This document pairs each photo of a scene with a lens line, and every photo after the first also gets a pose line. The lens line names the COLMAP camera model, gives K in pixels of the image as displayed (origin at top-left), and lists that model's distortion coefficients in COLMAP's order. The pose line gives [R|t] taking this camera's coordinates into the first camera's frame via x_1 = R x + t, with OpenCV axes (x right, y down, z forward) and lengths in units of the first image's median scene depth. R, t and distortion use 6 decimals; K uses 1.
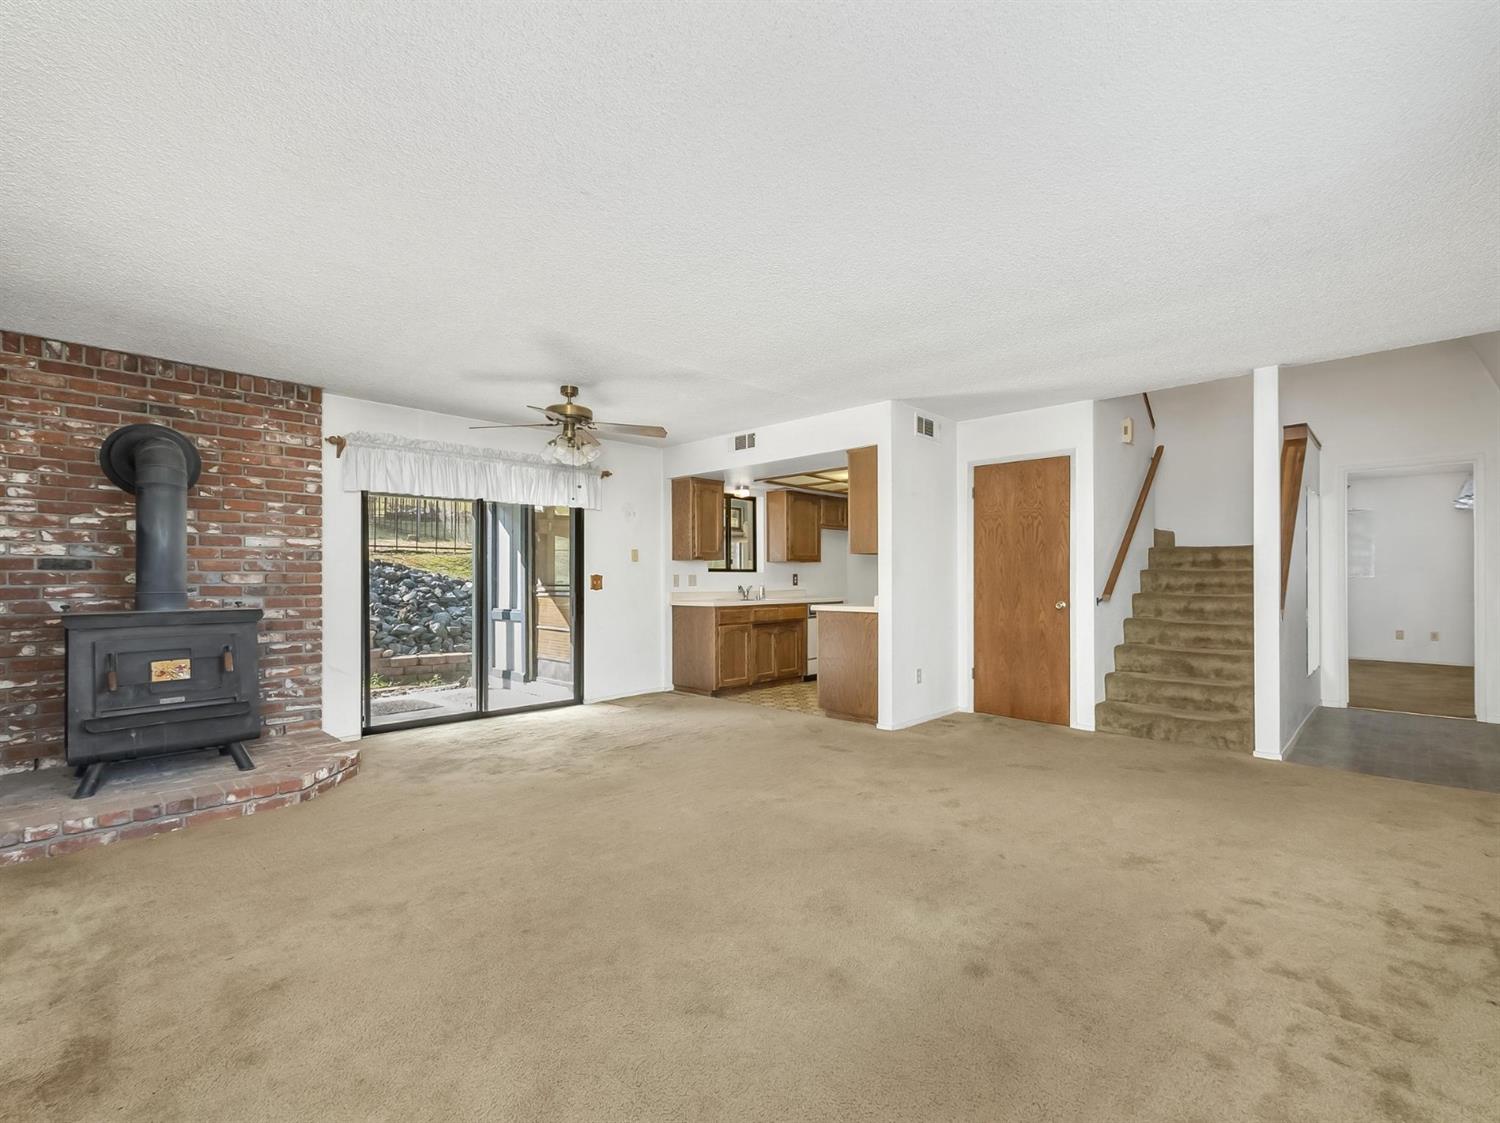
lens RADIAL K [[731.4, 0, 747.2], [0, 731.4, 566.3], [0, 0, 1]] dist [-0.001971, 0.001006]
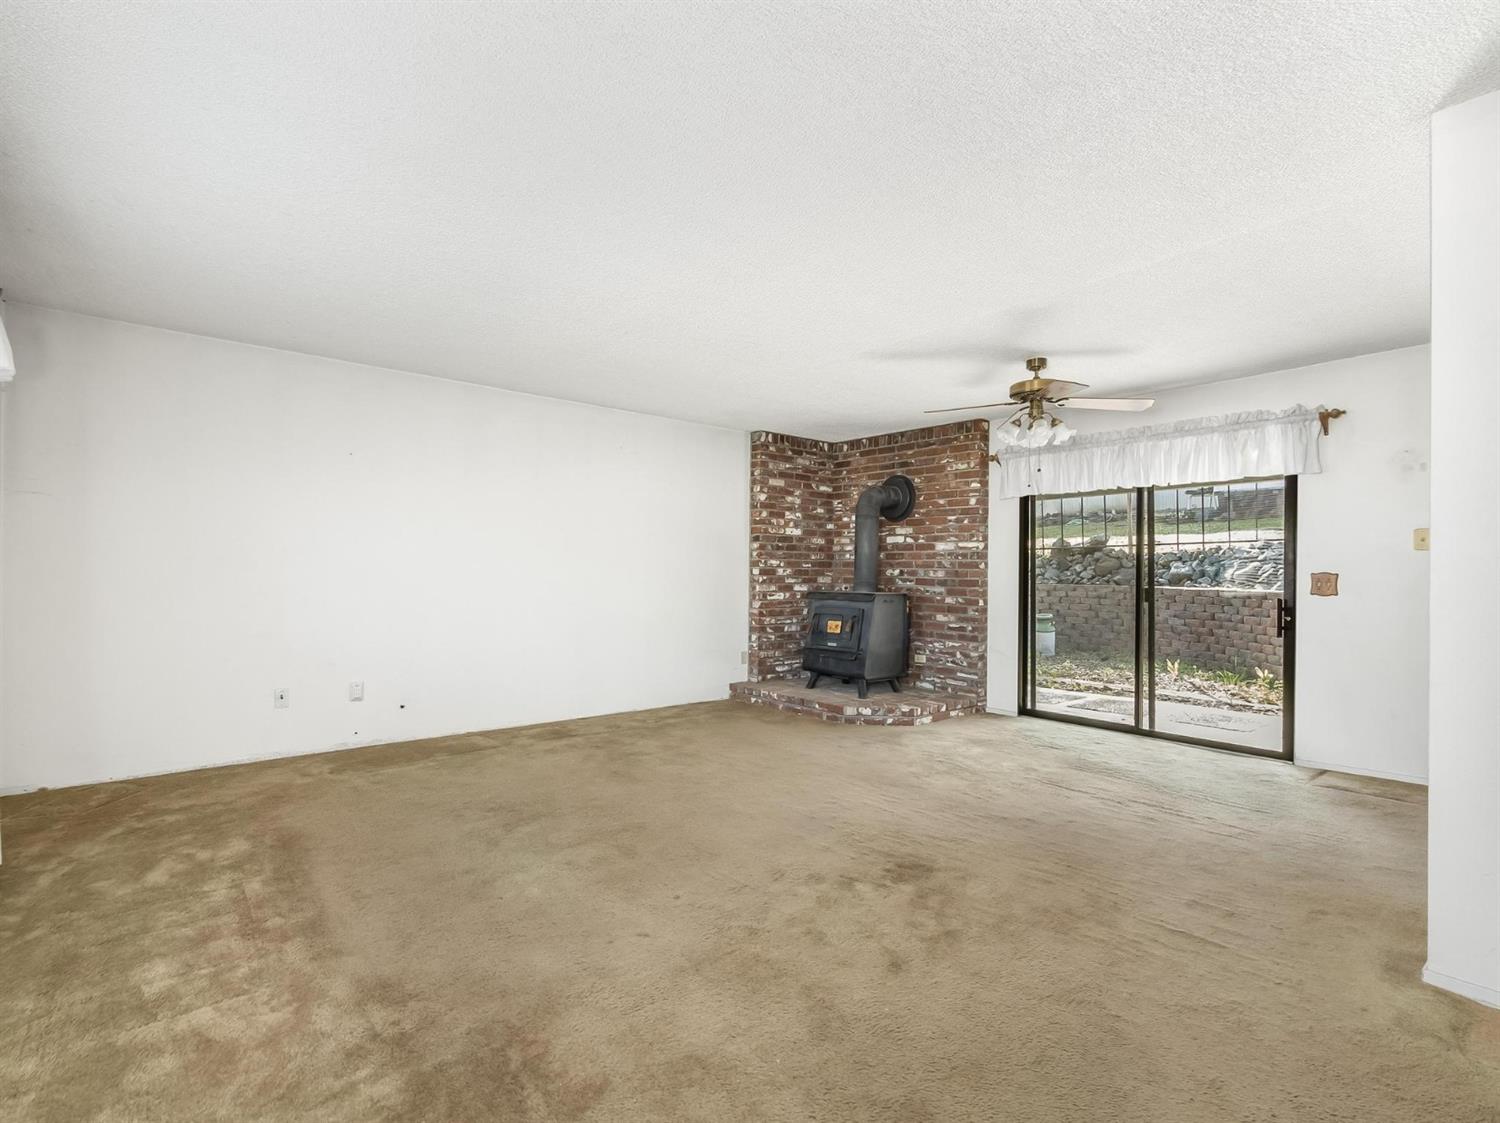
lens RADIAL K [[731.4, 0, 747.6], [0, 731.4, 564.1], [0, 0, 1]] dist [-0.001971, 0.001006]
pose [[-0.147734, -0.009698, -0.988980, 0.724142], [0.004870, 0.999933, -0.010532, 0.011769], [0.989015, -0.006372, -0.147677, 0.835976]]
